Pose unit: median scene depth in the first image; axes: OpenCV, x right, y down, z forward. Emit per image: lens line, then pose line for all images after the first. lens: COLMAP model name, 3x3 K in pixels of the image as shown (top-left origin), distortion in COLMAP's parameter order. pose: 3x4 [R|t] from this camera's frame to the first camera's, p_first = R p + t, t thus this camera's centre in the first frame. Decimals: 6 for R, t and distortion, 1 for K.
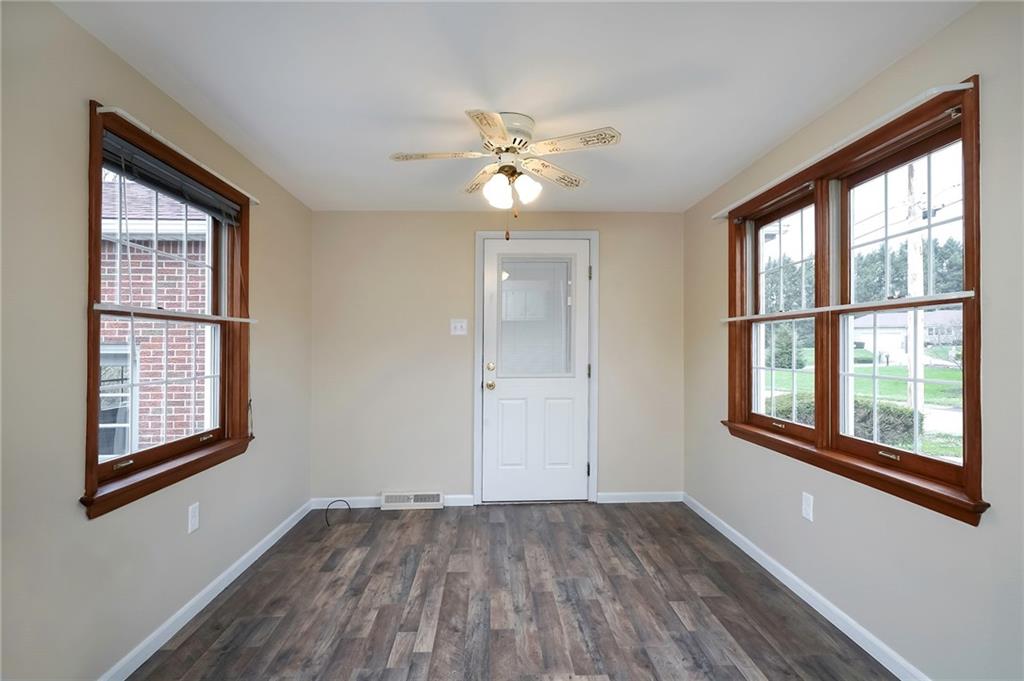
lens RADIAL K [[511.6, 0, 516.4], [0, 511.6, 348.6], [0, 0, 1]] dist [0.002565, 0.000519]
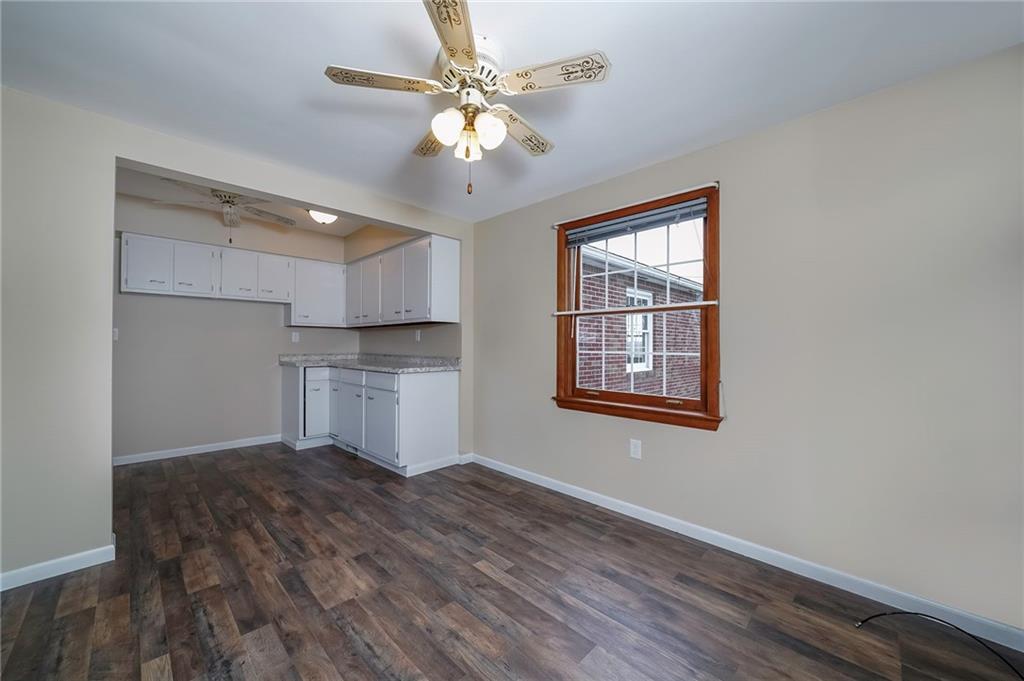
lens RADIAL K [[383.9, 0, 493.6], [0, 383.9, 330.1], [0, 0, 1]] dist [-0.007464, -0.000360]
pose [[-0.756400, -0.020183, -0.653798, 0.400210], [-0.003504, 0.999635, -0.026805, 0.028536], [0.654100, -0.017984, -0.756194, 1.638442]]
